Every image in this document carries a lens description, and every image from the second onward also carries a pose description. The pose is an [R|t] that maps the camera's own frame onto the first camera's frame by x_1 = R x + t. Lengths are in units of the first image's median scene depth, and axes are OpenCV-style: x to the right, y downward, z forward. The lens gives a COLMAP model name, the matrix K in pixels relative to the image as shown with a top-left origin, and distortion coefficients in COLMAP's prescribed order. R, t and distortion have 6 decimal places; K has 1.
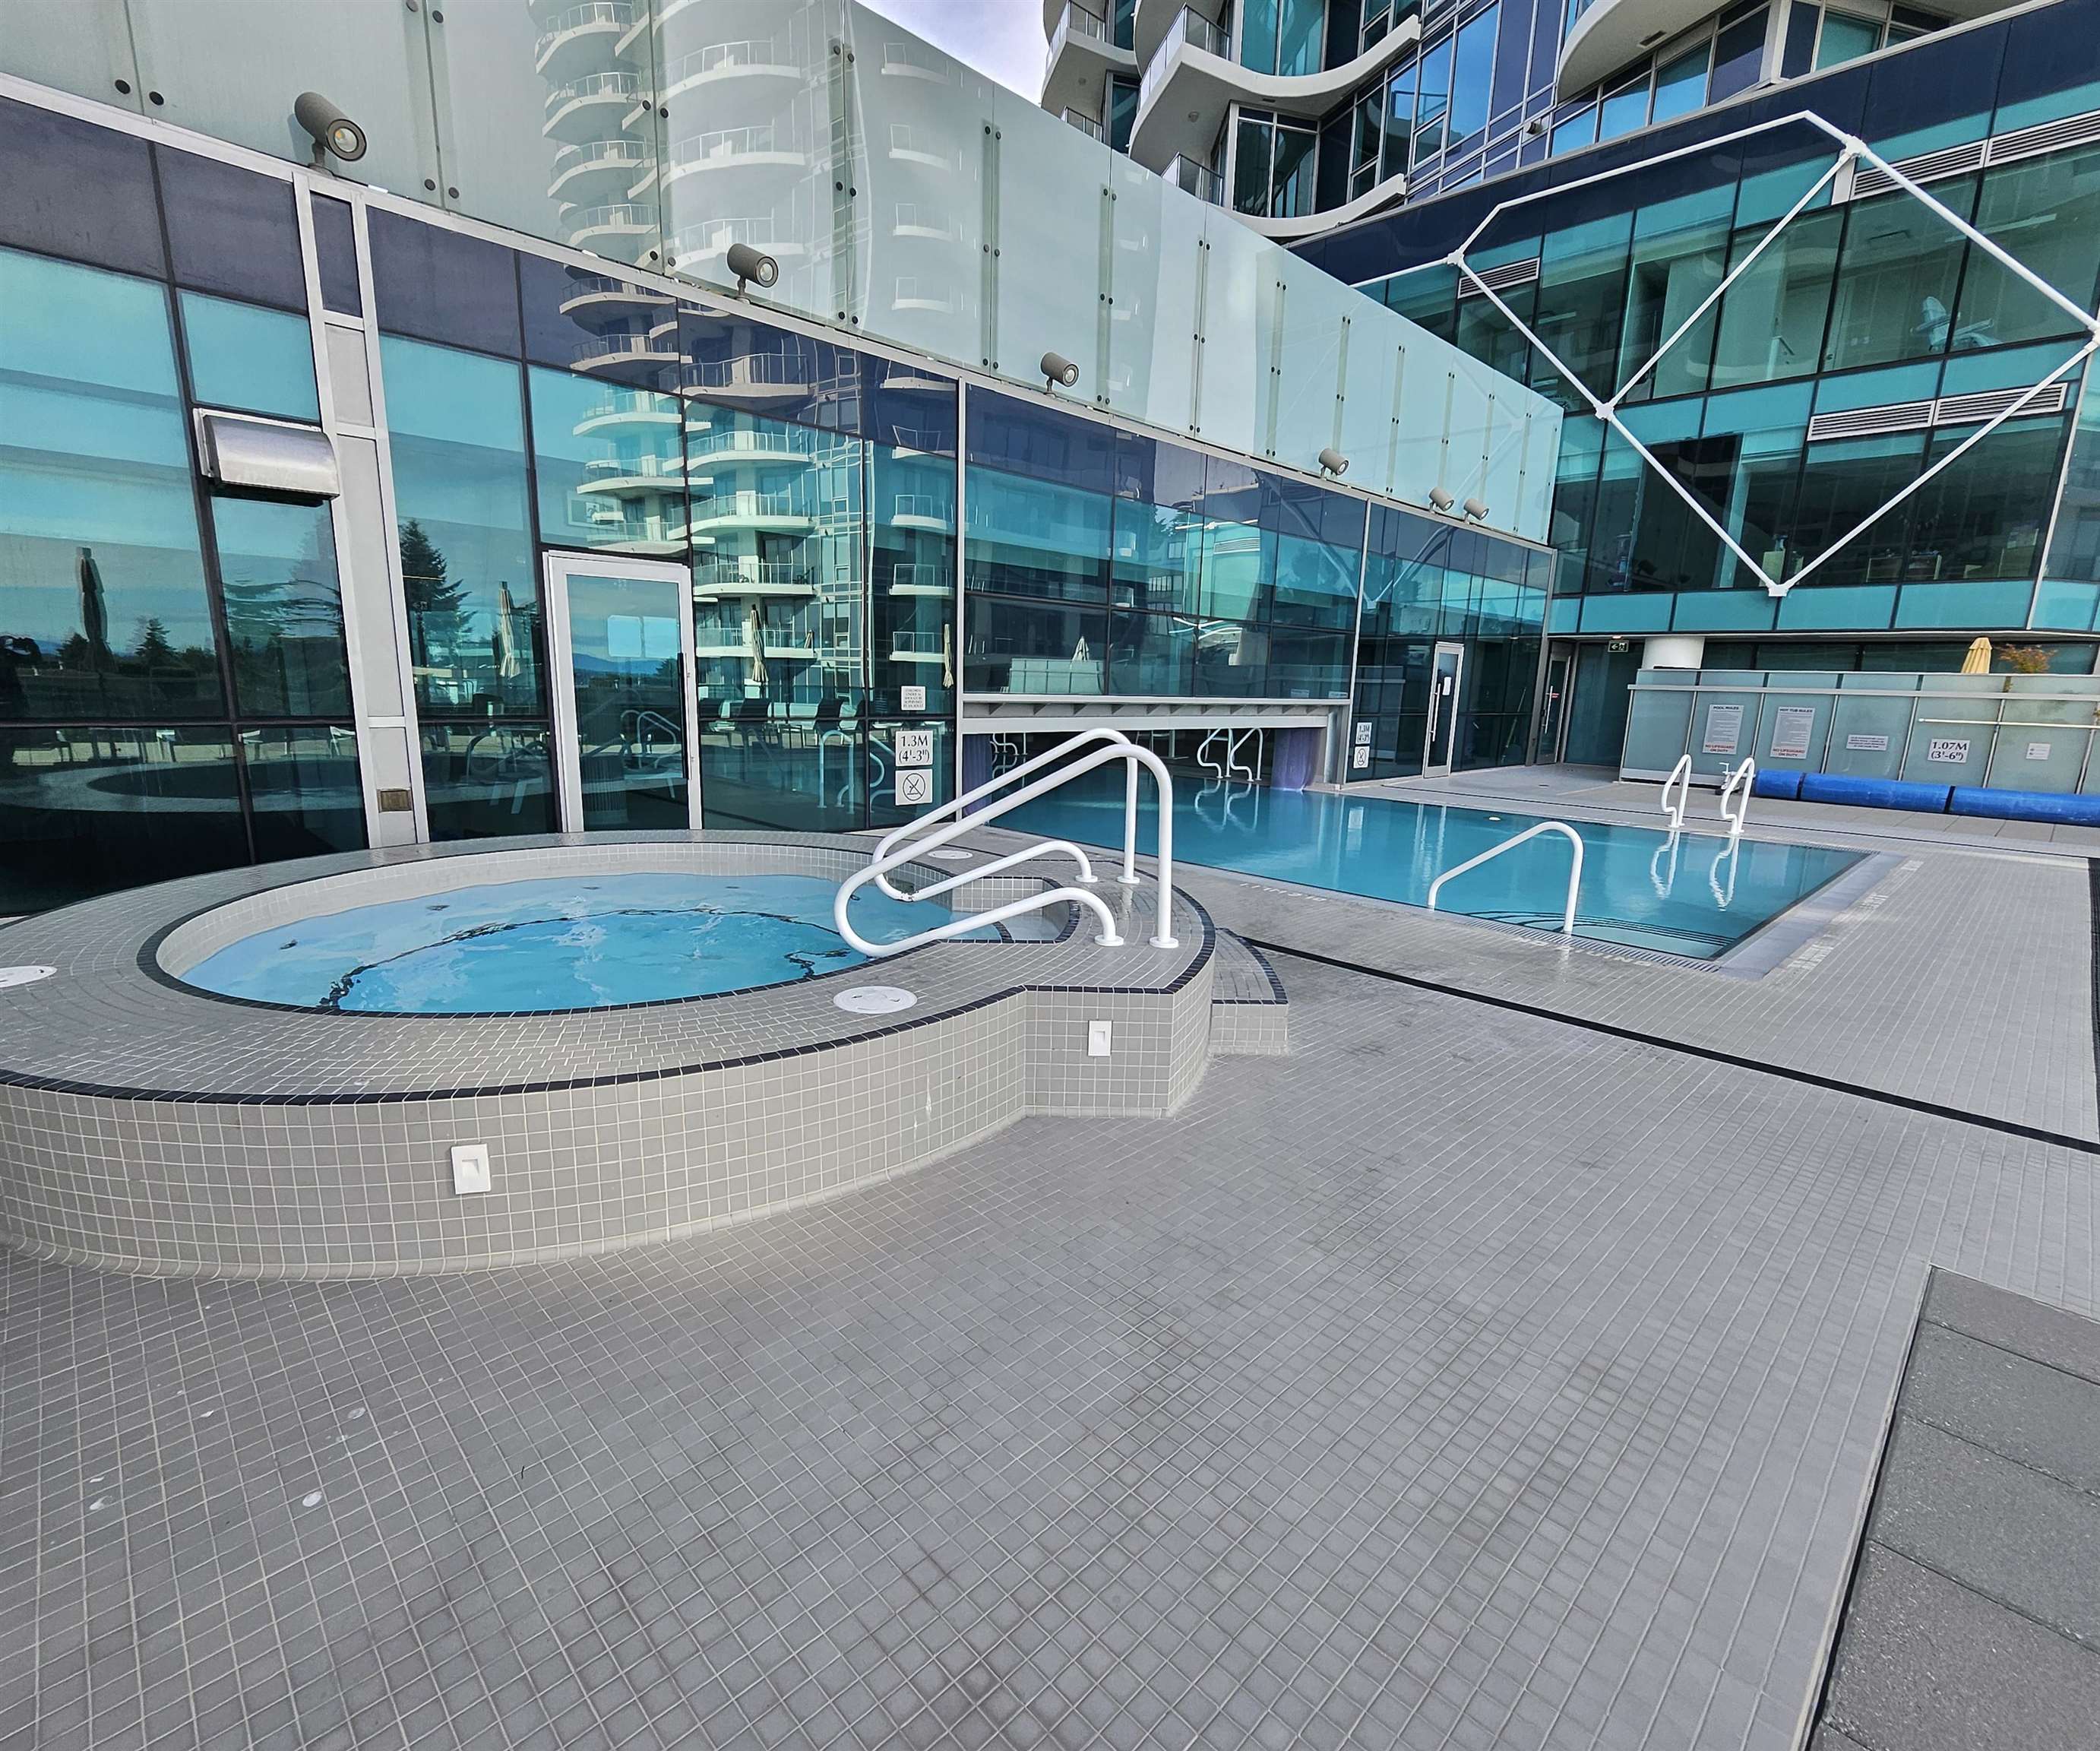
lens RADIAL K [[983.9, 0, 1076.7], [0, 983.9, 891.9], [0, 0, 1]] dist [0.019210, -0.008383]
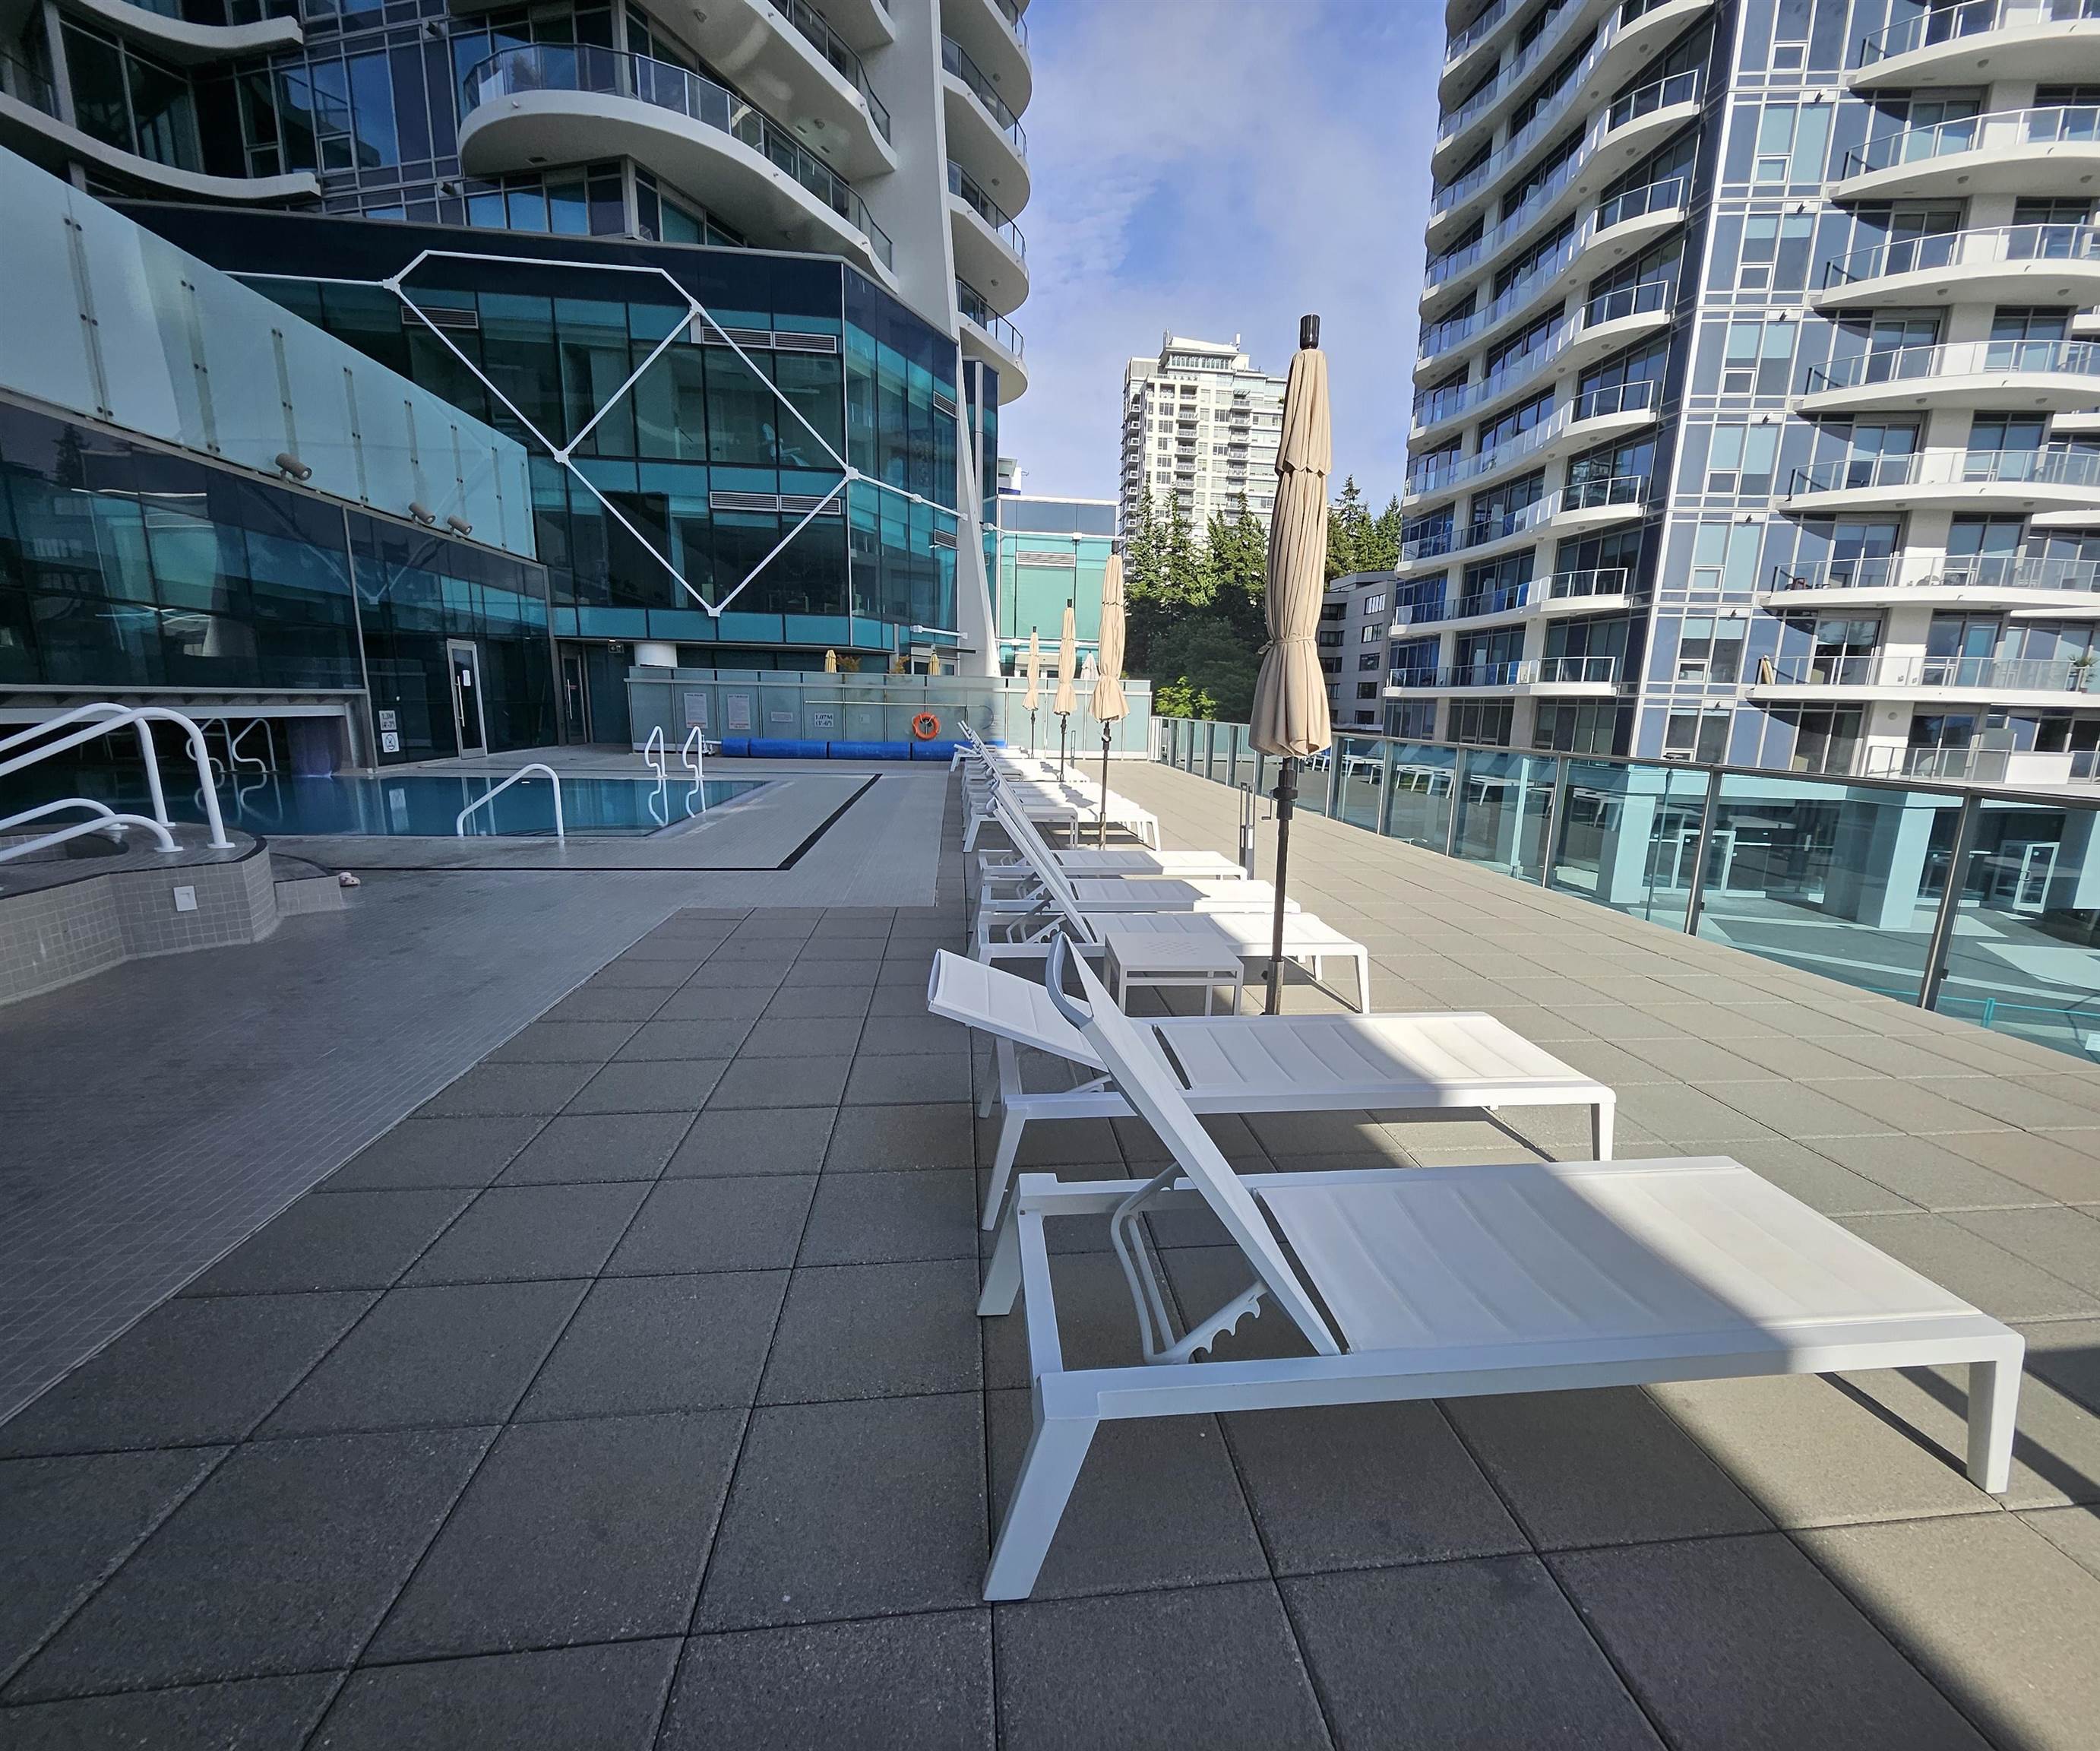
lens RADIAL K [[930.5, 0, 1084.6], [0, 930.5, 893.2], [0, 0, 1]] dist [0.001814, -0.001870]
pose [[0.620737, -0.172485, 0.764810, -0.050597], [0.161451, 0.982714, 0.090591, 0.056582], [-0.767215, 0.067246, 0.637855, -0.232272]]
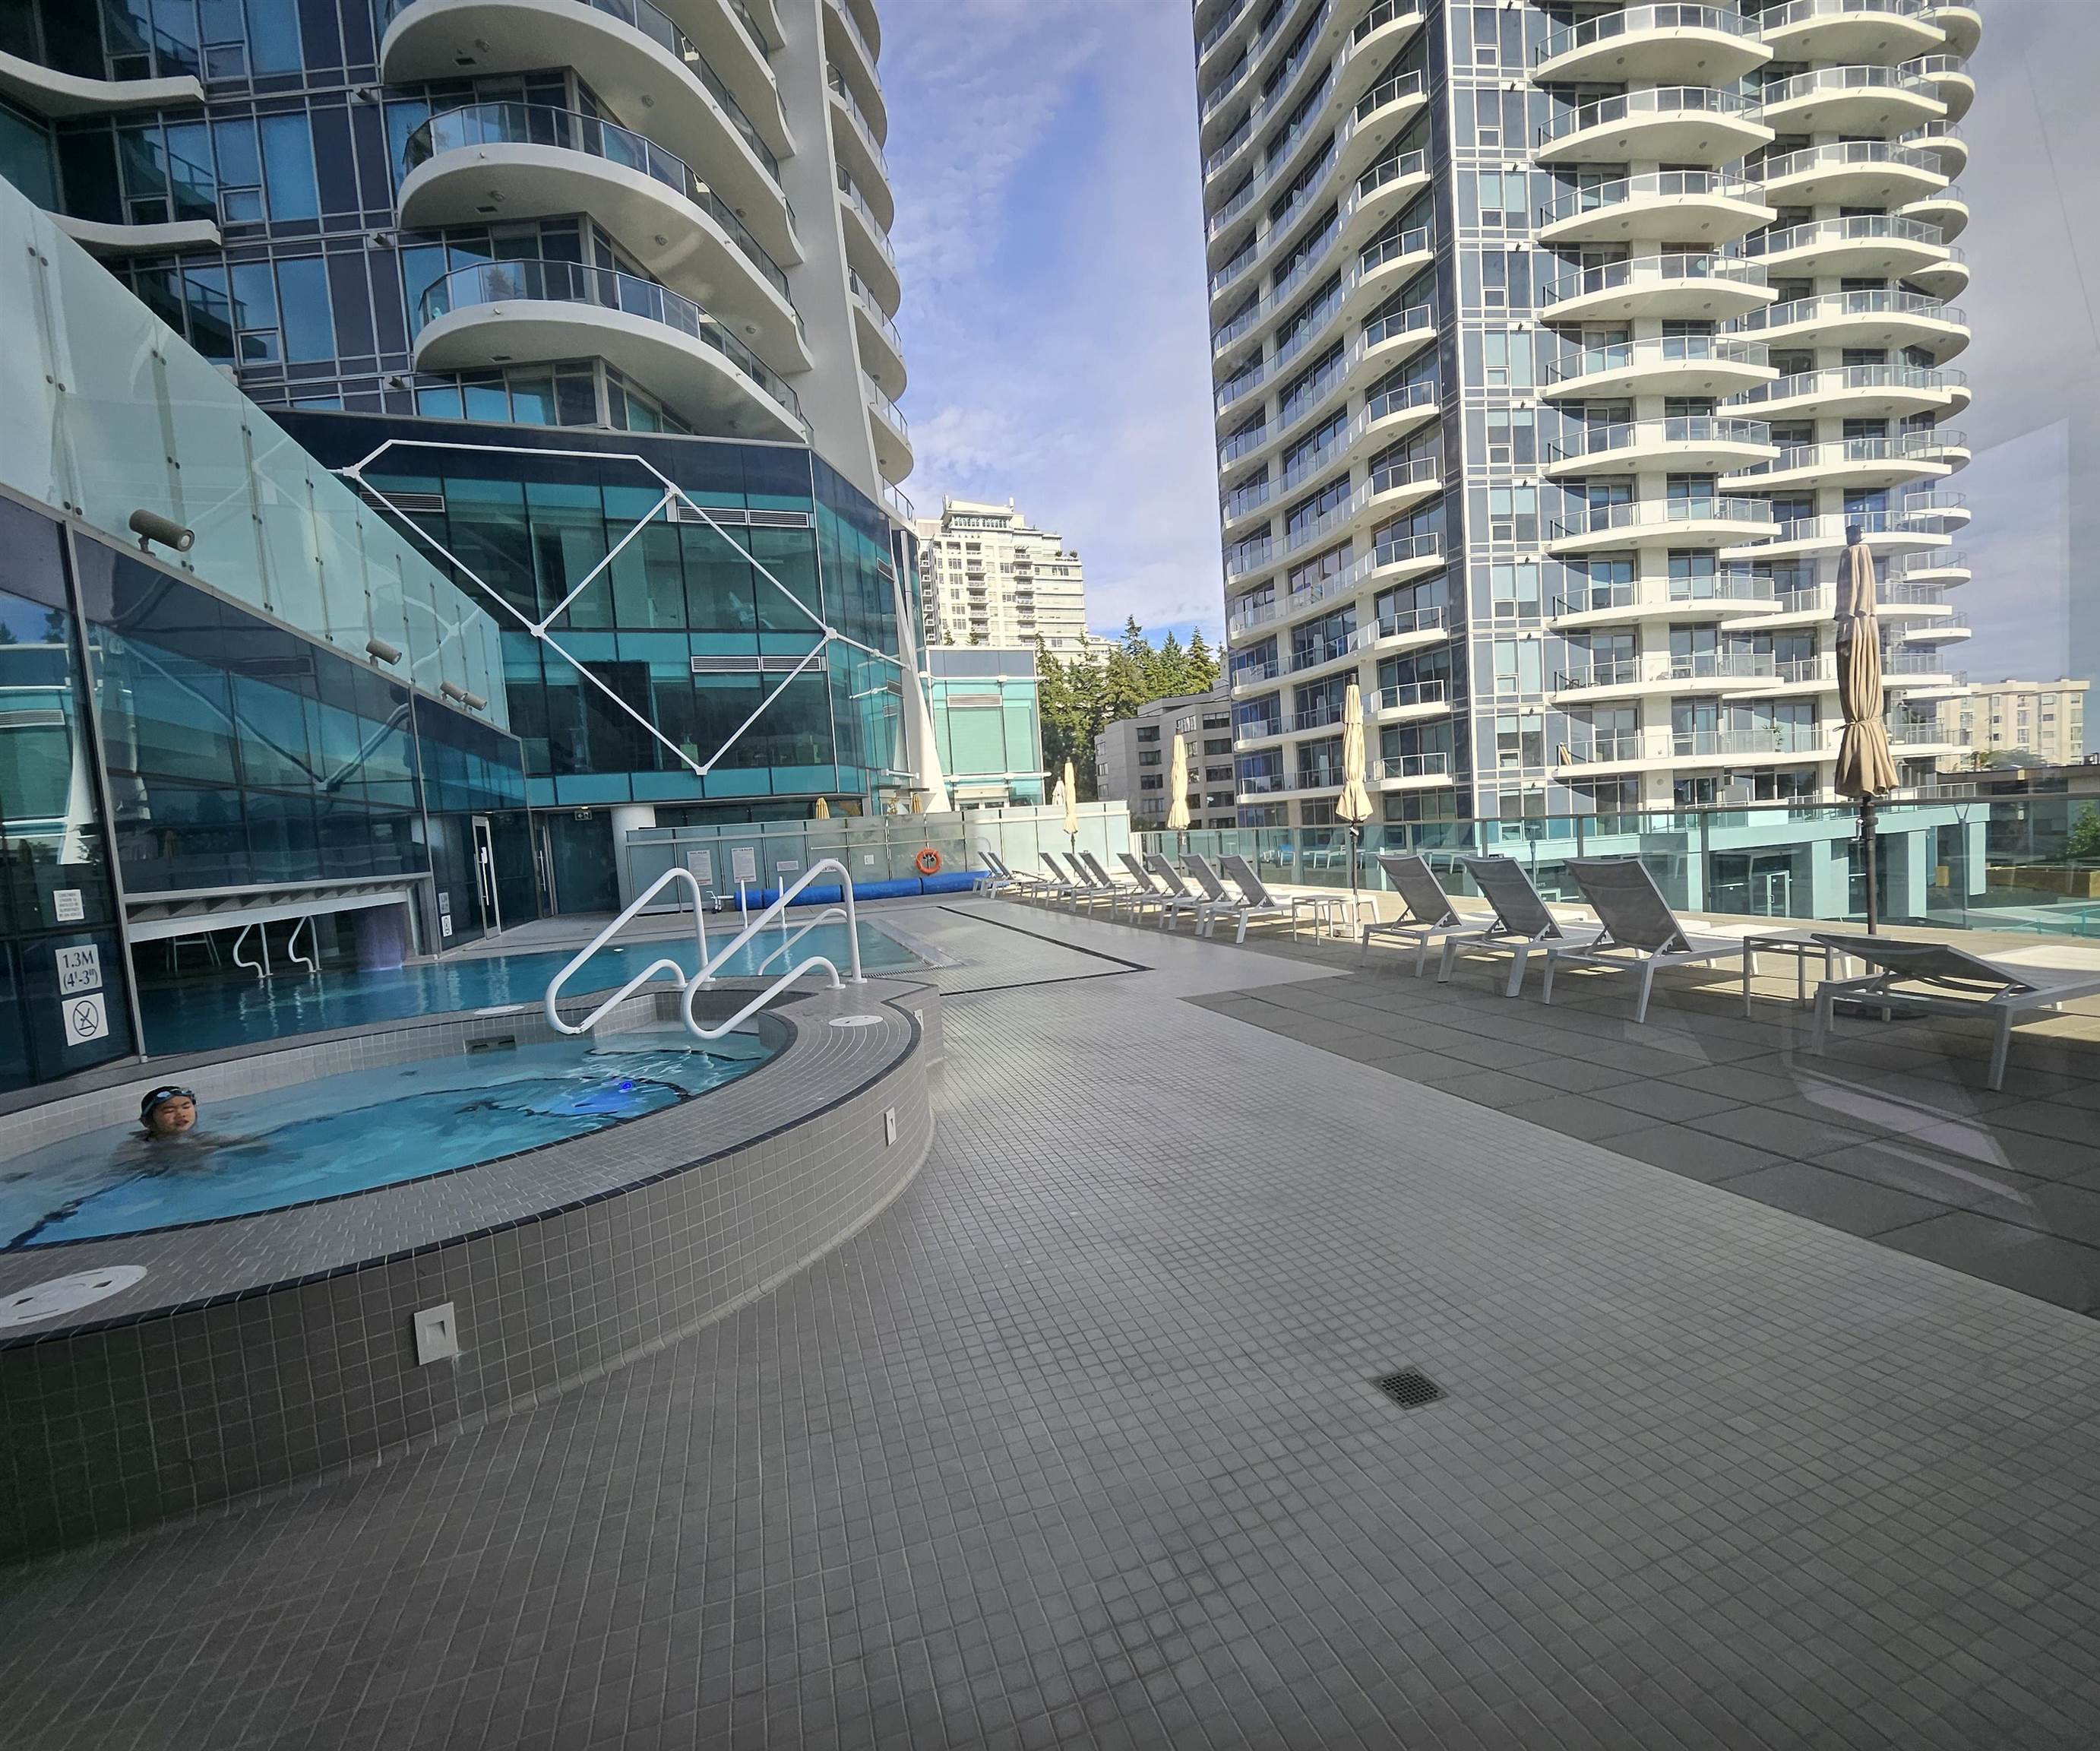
lens RADIAL K [[926.8, 0, 1070.2], [0, 926.8, 886.4], [0, 0, 1]] dist [0.000295, 0.000021]
pose [[0.433688, -0.116455, 0.893506, -0.278011], [0.267570, 0.963529, -0.004291, 0.002406], [-0.860419, 0.240937, 0.449031, -0.009831]]
